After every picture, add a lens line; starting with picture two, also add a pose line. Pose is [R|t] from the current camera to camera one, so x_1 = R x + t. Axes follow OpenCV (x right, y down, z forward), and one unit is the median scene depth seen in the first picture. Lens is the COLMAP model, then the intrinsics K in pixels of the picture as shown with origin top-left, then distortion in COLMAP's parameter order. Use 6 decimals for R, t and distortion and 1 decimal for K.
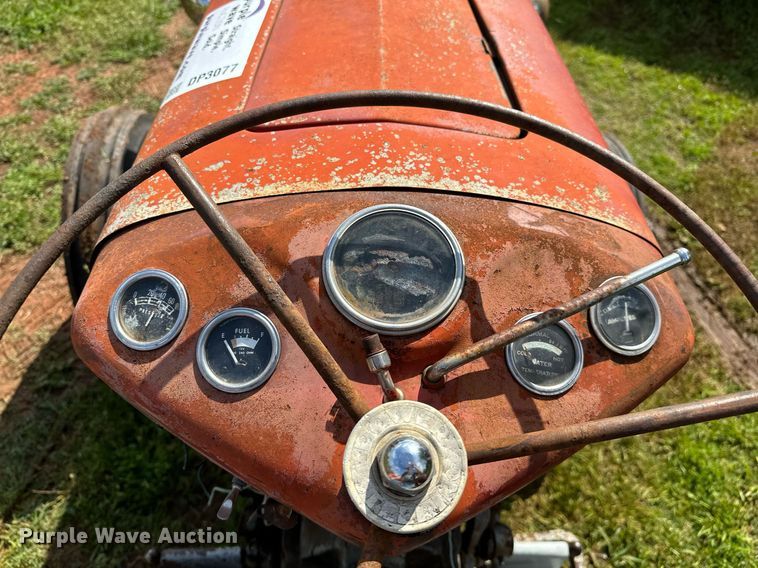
lens RADIAL K [[513.1, 0, 379.0], [0, 513.1, 284.0], [0, 0, 1]] dist [0.060885, -0.085189]
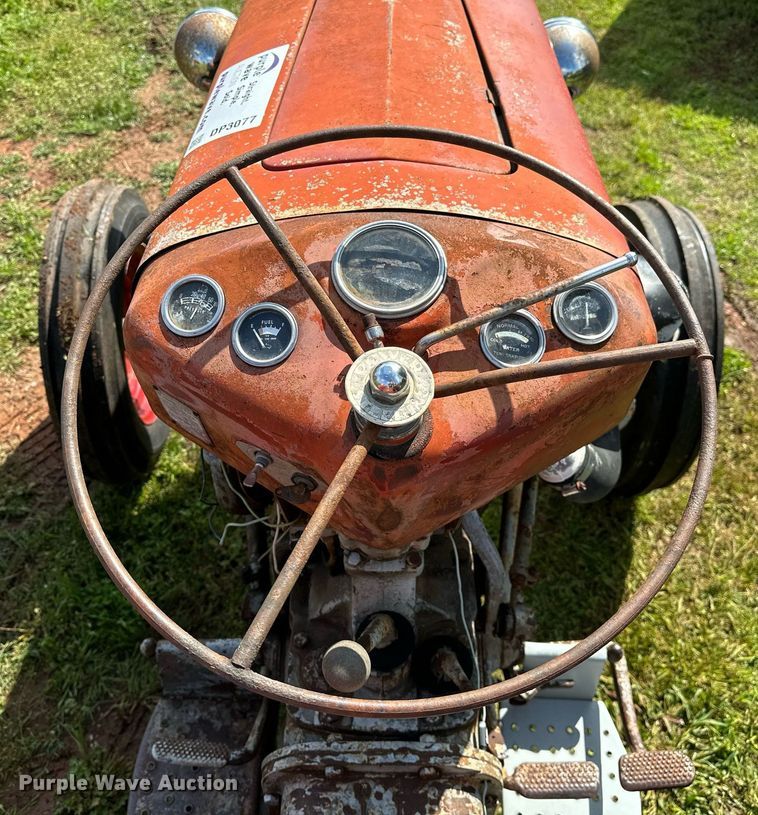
lens RADIAL K [[718.1, 0, 379.0], [0, 718.1, 407.5], [0, 0, 1]] dist [0.125245, -0.214711]
pose [[0.998796, 0.001366, -0.049040, 0.058349], [-0.003720, 0.998844, -0.047928, 0.247929], [0.048918, 0.048053, 0.997646, -0.464239]]
